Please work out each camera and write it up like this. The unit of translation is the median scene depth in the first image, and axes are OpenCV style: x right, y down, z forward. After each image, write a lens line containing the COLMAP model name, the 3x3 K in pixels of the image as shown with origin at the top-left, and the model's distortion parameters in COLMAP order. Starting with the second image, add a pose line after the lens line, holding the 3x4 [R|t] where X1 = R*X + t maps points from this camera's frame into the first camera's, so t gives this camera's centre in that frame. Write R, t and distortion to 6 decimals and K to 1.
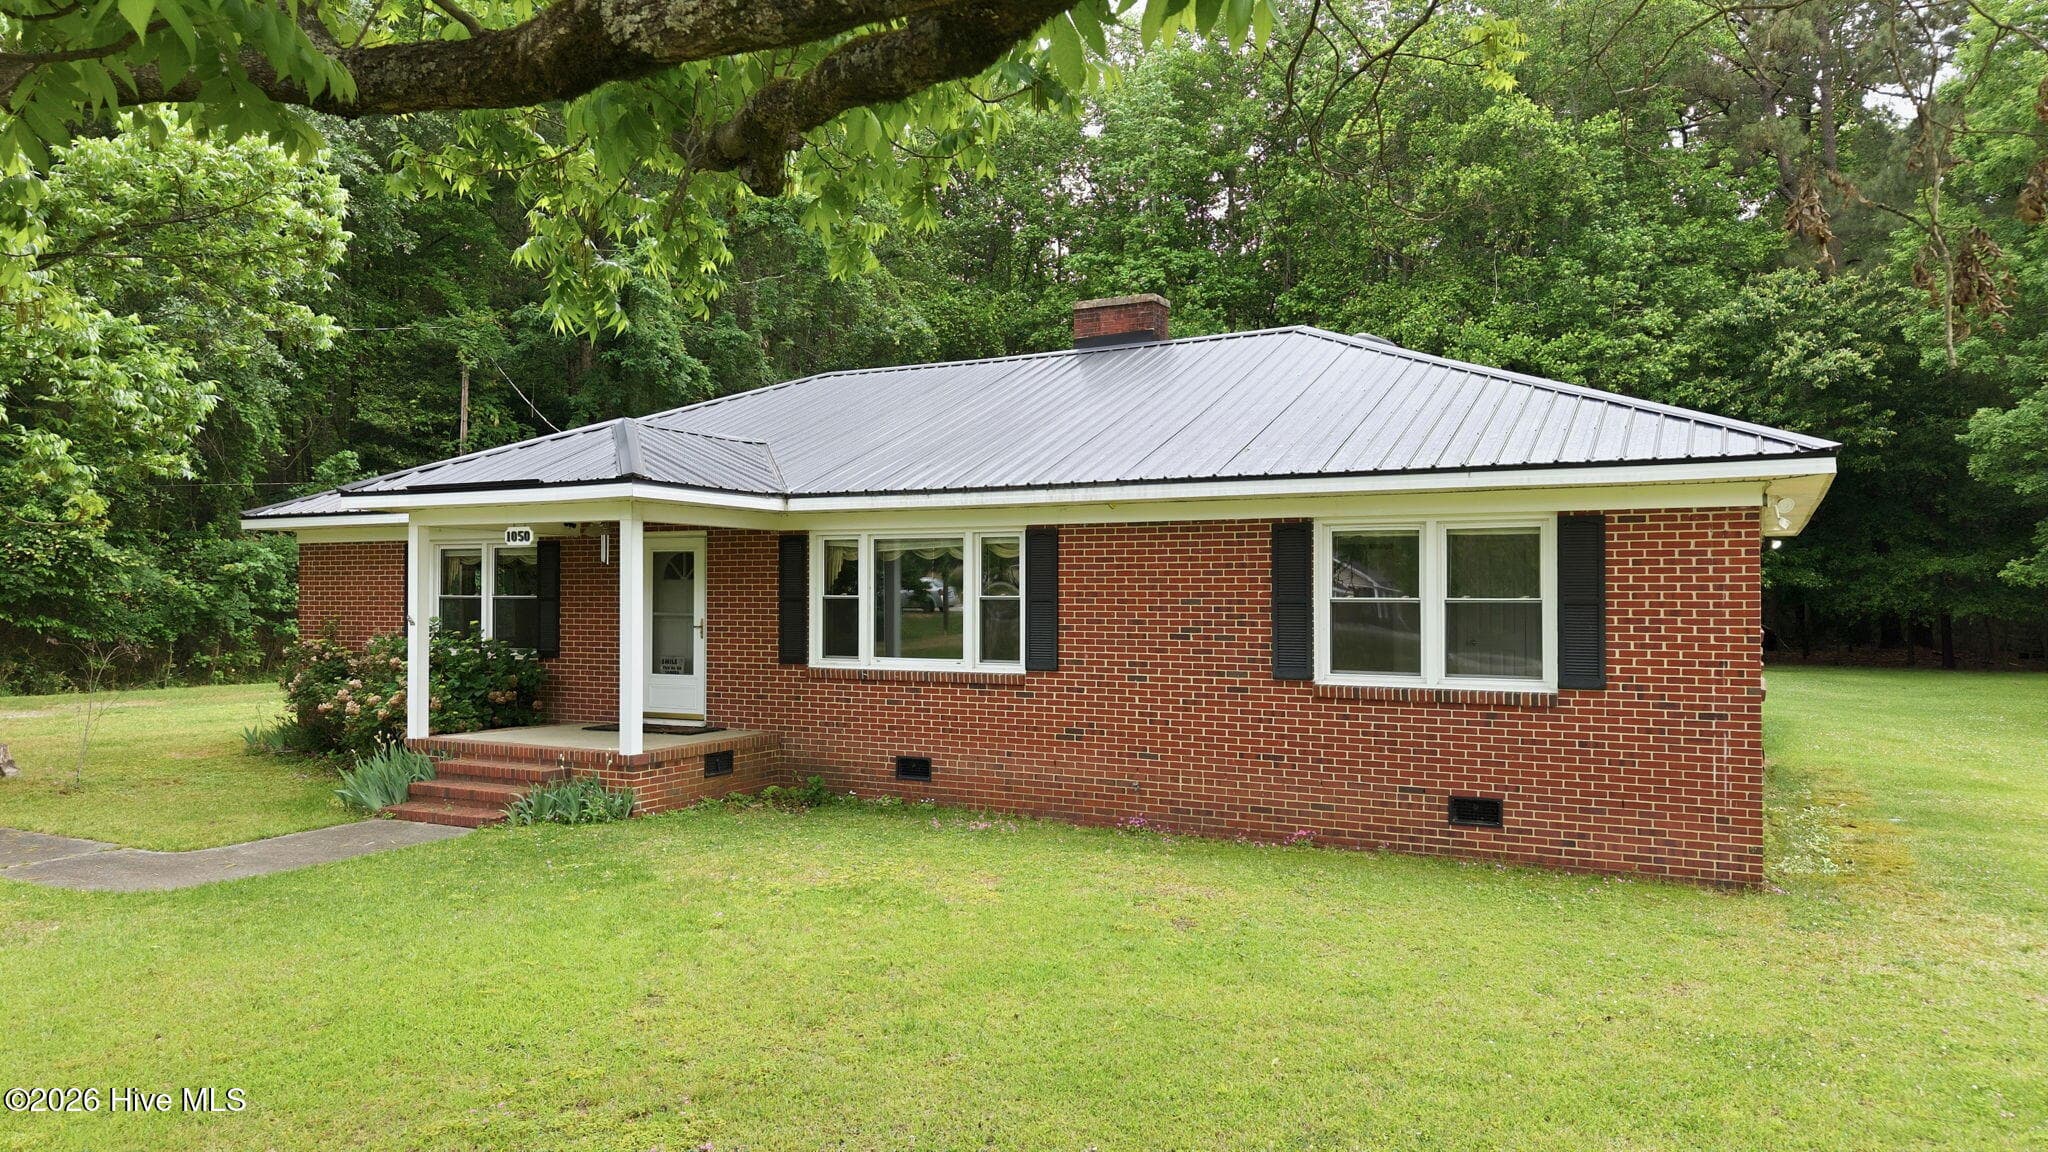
lens RADIAL K [[1385.3, 0, 1031.7], [0, 1385.3, 564.8], [0, 0, 1]] dist [0.035604, -0.047920]
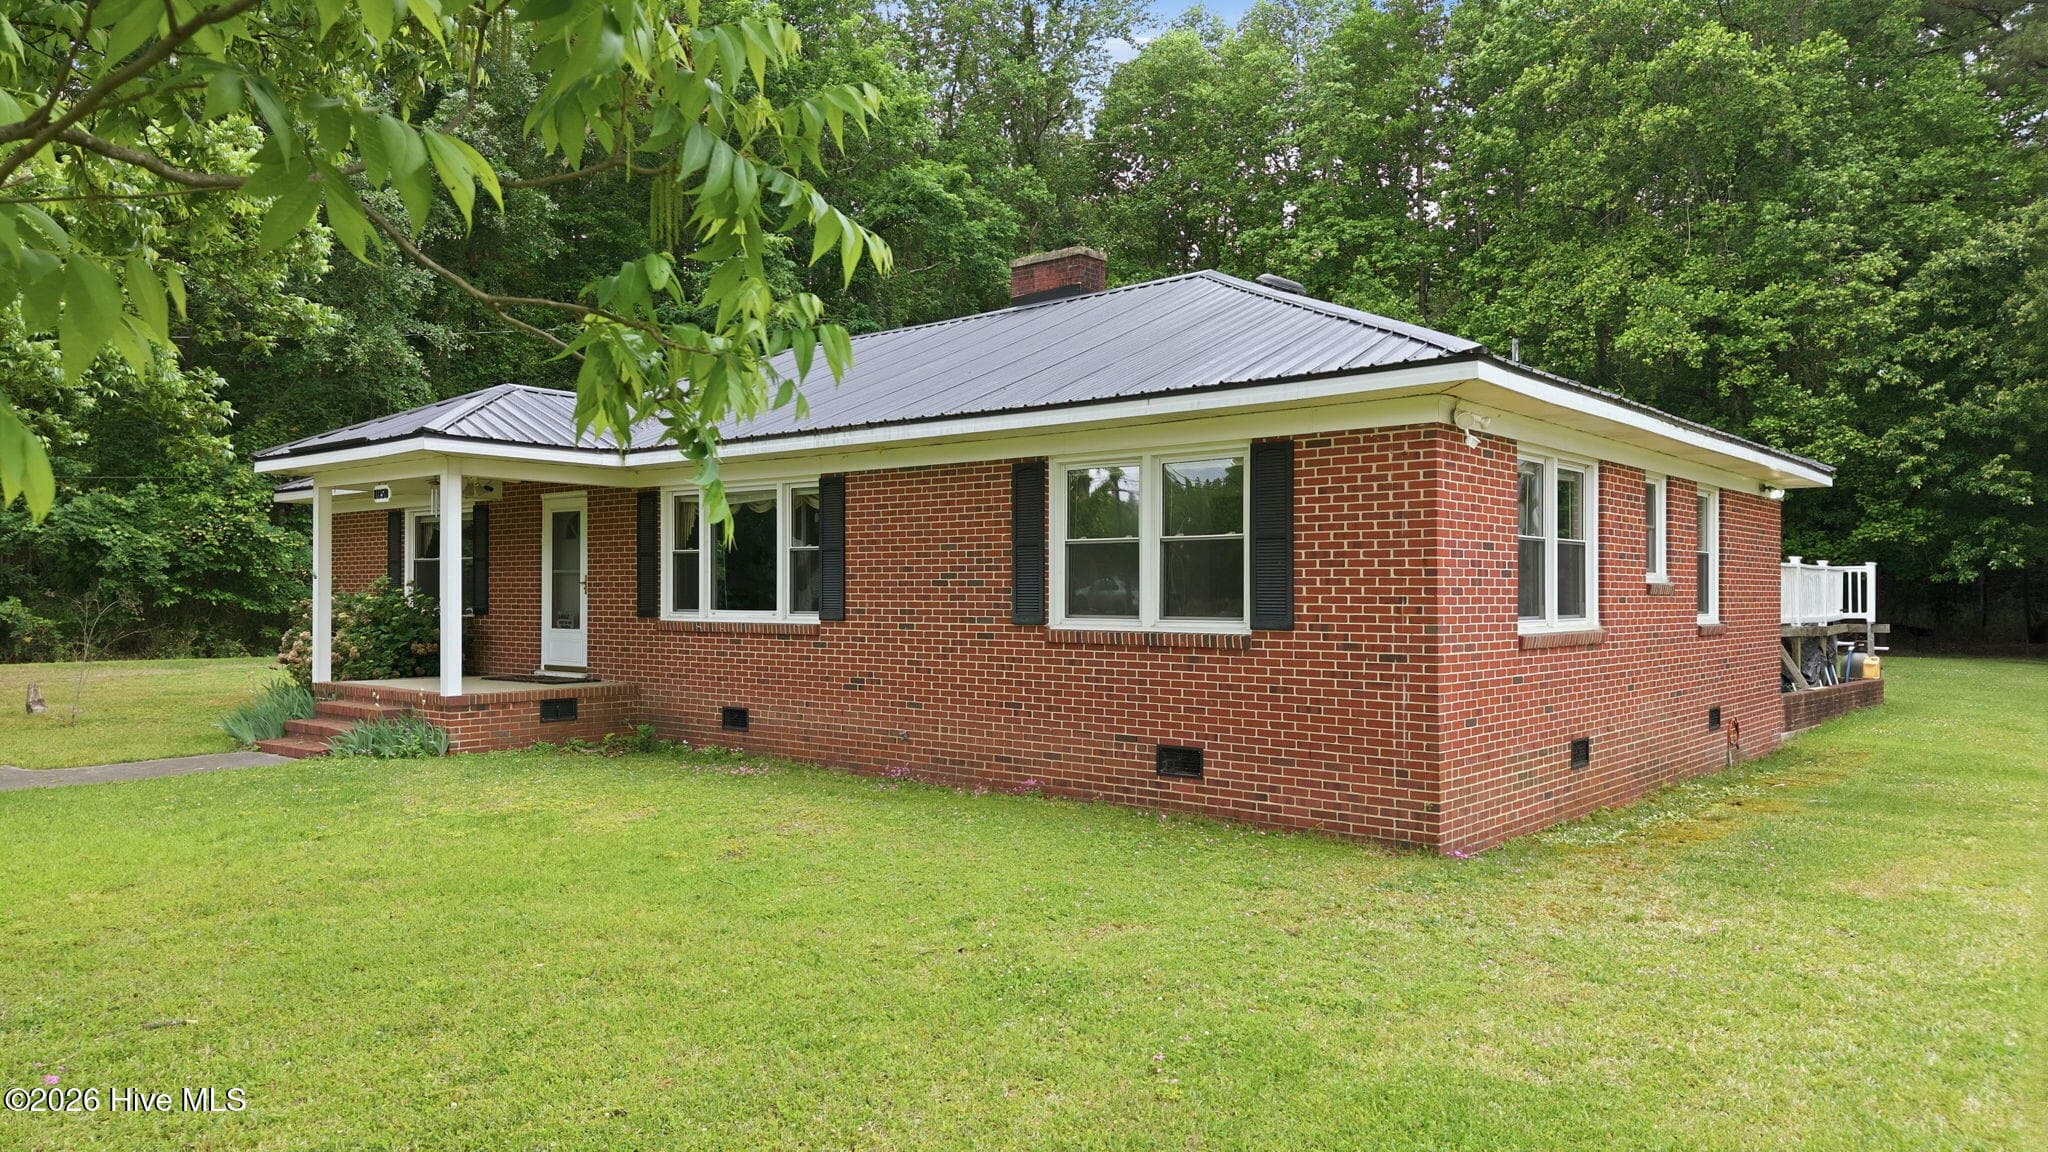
lens RADIAL K [[1385.3, 0, 1030.0], [0, 1385.3, 569.6], [0, 0, 1]] dist [0.035604, -0.047920]
pose [[0.976913, -0.004315, -0.213592, 0.354630], [0.005358, 0.999976, 0.004303, 0.036370], [0.213568, -0.005348, 0.976913, 0.056240]]
